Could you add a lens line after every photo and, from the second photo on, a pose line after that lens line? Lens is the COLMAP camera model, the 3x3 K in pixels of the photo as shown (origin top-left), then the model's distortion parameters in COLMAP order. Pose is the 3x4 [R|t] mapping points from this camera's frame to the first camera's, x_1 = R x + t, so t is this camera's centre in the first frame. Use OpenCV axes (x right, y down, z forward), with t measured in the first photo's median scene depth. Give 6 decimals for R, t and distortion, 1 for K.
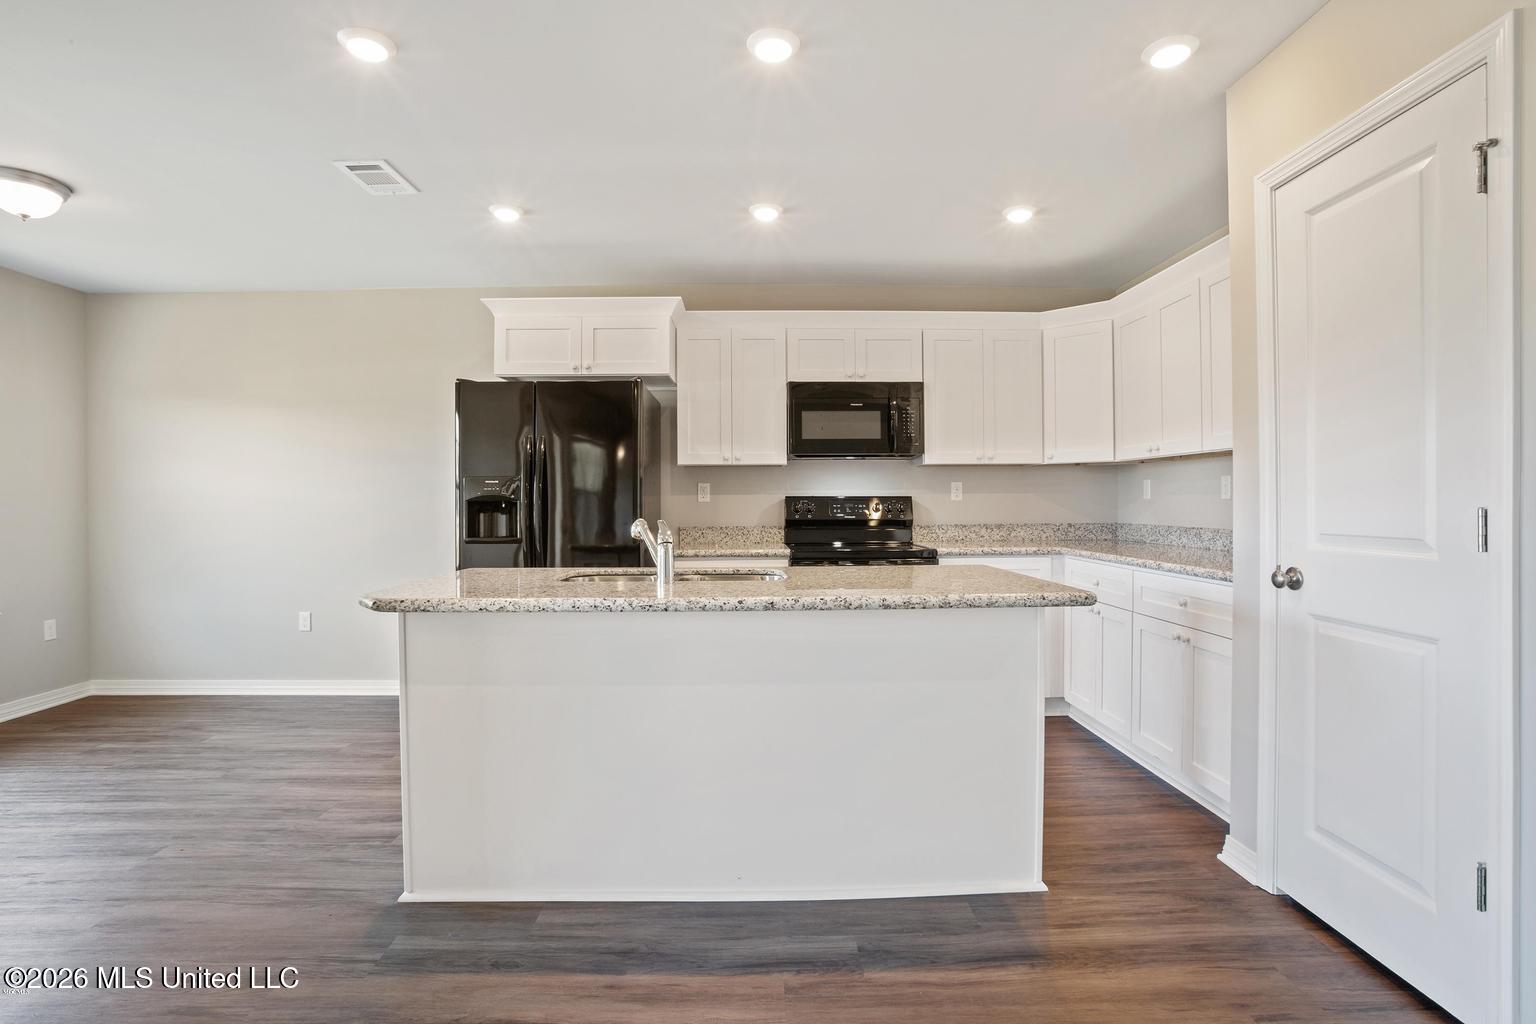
lens RADIAL K [[749.0, 0, 764.1], [0, 749.0, 501.4], [0, 0, 1]] dist [-0.025313, 0.000308]
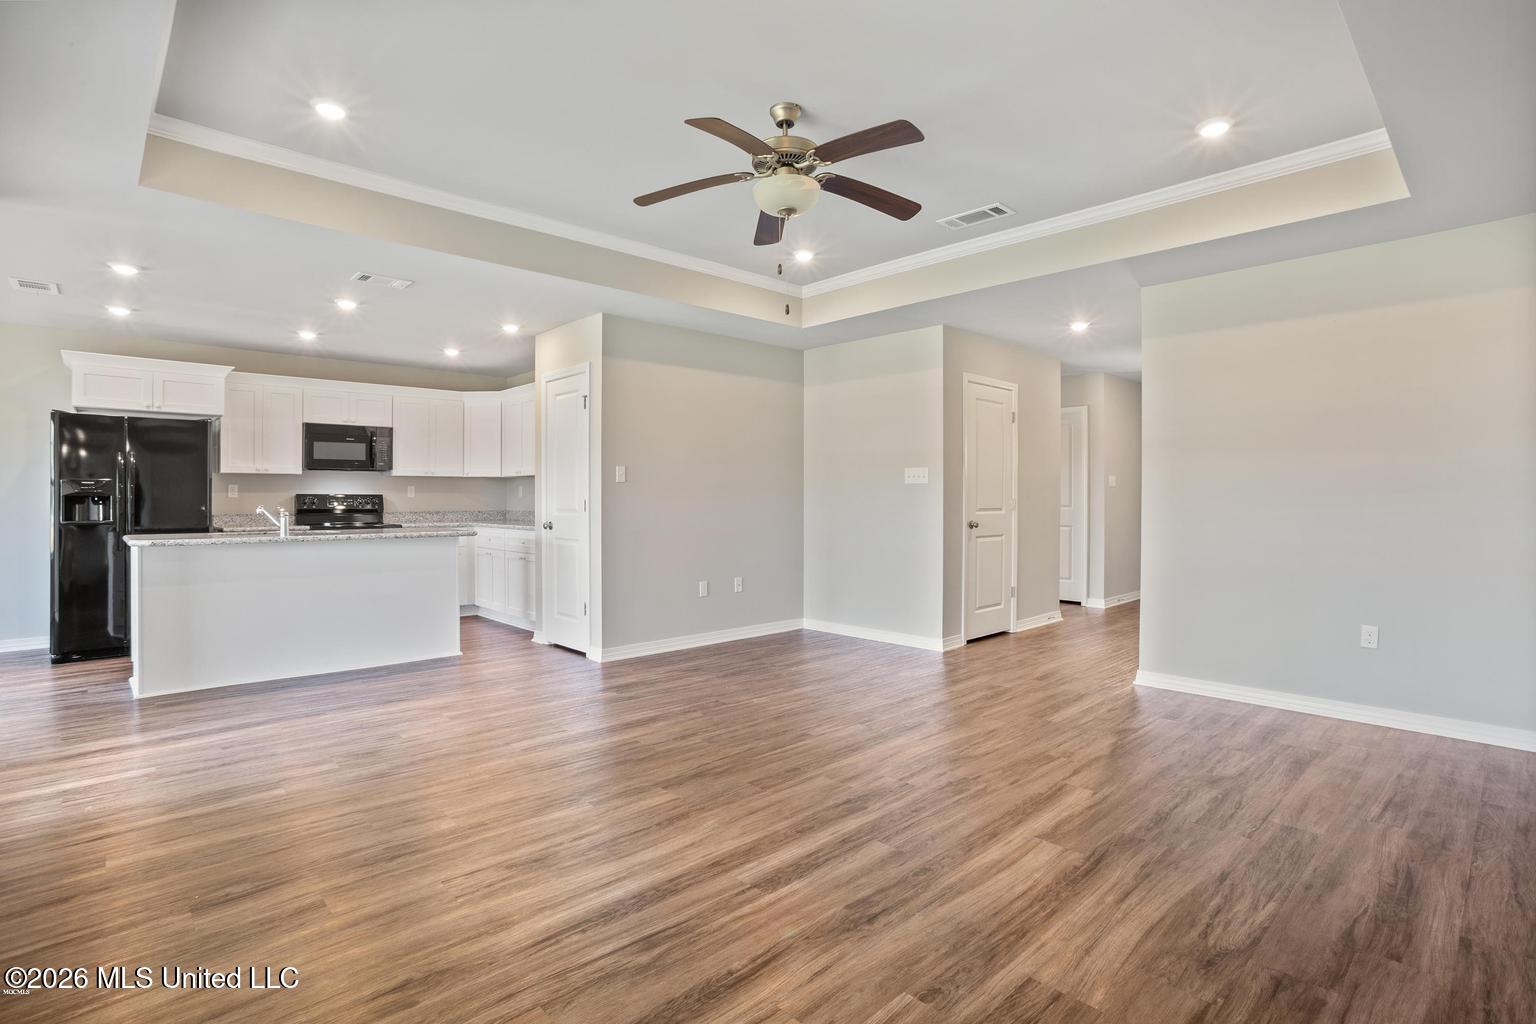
lens RADIAL K [[746.0, 0, 768.0], [0, 746.0, 512.0], [0, 0, 1]] dist [-0.054784, 0.000236]
pose [[0.741997, -0.007511, 0.670362, -0.276981], [-0.003656, 0.999877, 0.015251, 0.003973], [-0.670394, -0.013767, 0.741878, -0.822157]]
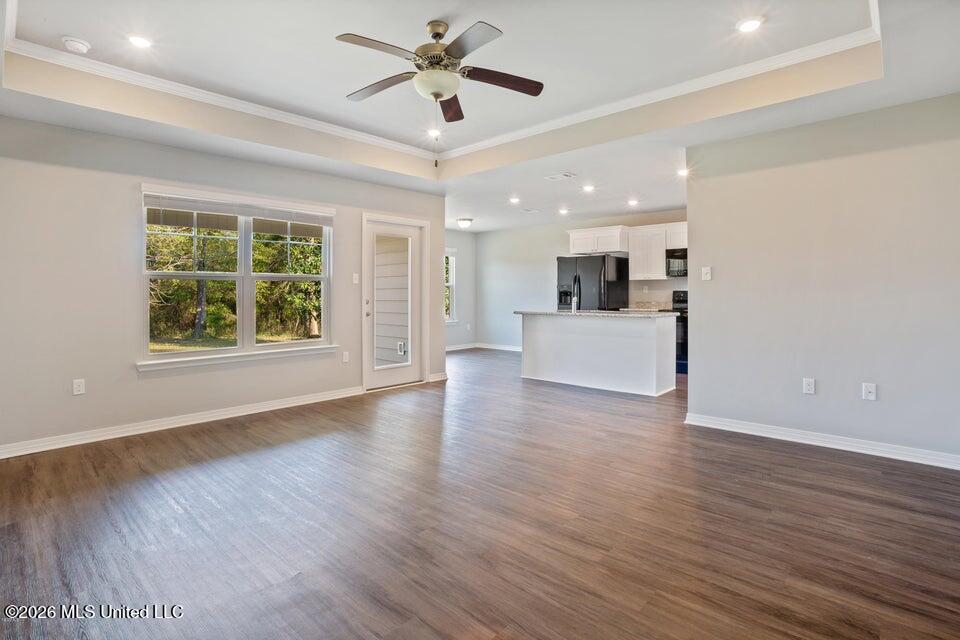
lens RADIAL K [[476.5, 0, 479.6], [0, 476.5, 292.0], [0, 0, 1]] dist [-0.001575, 0.000005]
pose [[0.730783, 0.002552, -0.682605, 0.730770], [-0.003353, 0.999994, 0.000149, -0.001320], [0.682601, 0.002180, 0.730788, -0.746934]]
